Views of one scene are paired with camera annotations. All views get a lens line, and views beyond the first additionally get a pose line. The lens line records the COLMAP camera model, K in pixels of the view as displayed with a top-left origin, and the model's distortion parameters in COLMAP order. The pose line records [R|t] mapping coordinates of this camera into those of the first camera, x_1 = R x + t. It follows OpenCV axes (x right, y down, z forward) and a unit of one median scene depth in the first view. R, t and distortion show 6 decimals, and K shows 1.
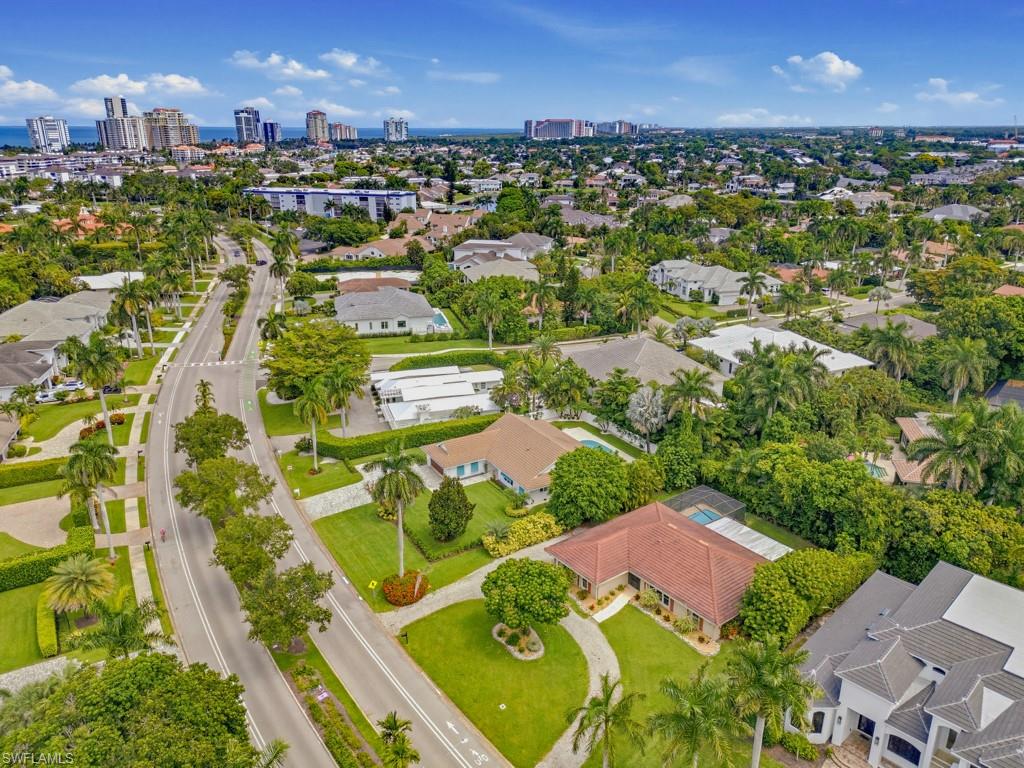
lens RADIAL K [[722.0, 0, 512.0], [0, 722.0, 384.0], [0, 0, 1]] dist [0.079829, -0.101804]
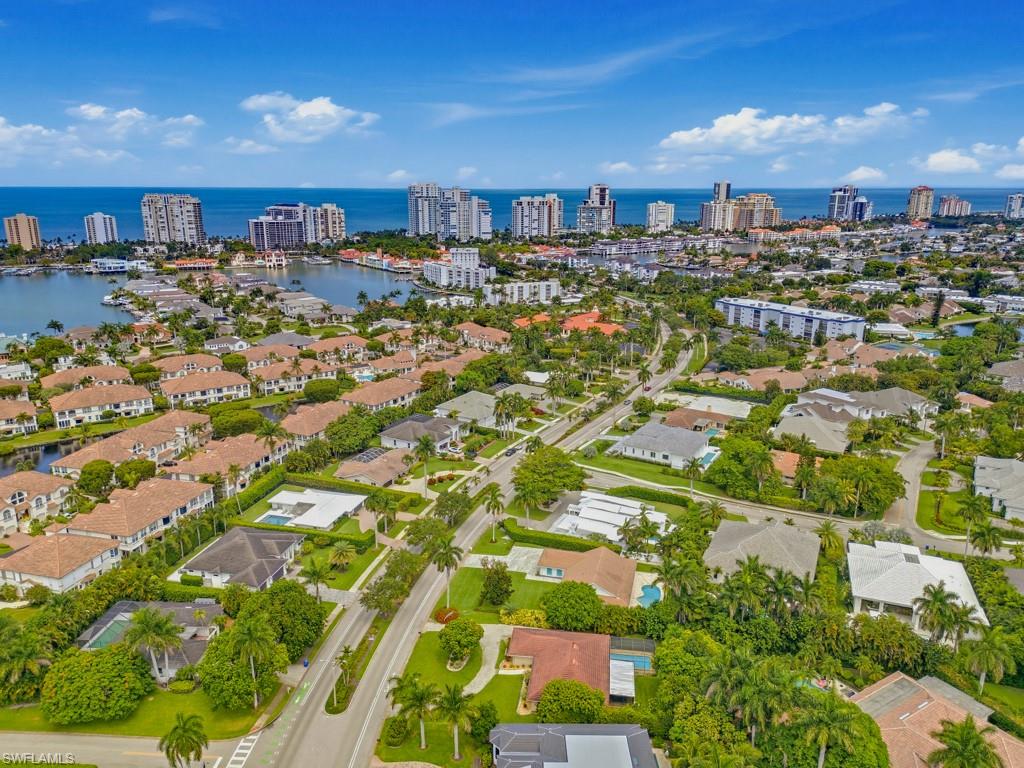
lens RADIAL K [[722.0, 0, 512.0], [0, 722.0, 384.0], [0, 0, 1]] dist [0.079829, -0.101804]
pose [[0.703687, 0.182902, -0.686565, 0.449575], [-0.231776, 0.972531, 0.021527, -0.148878], [0.671643, 0.143981, 0.726750, -0.137482]]
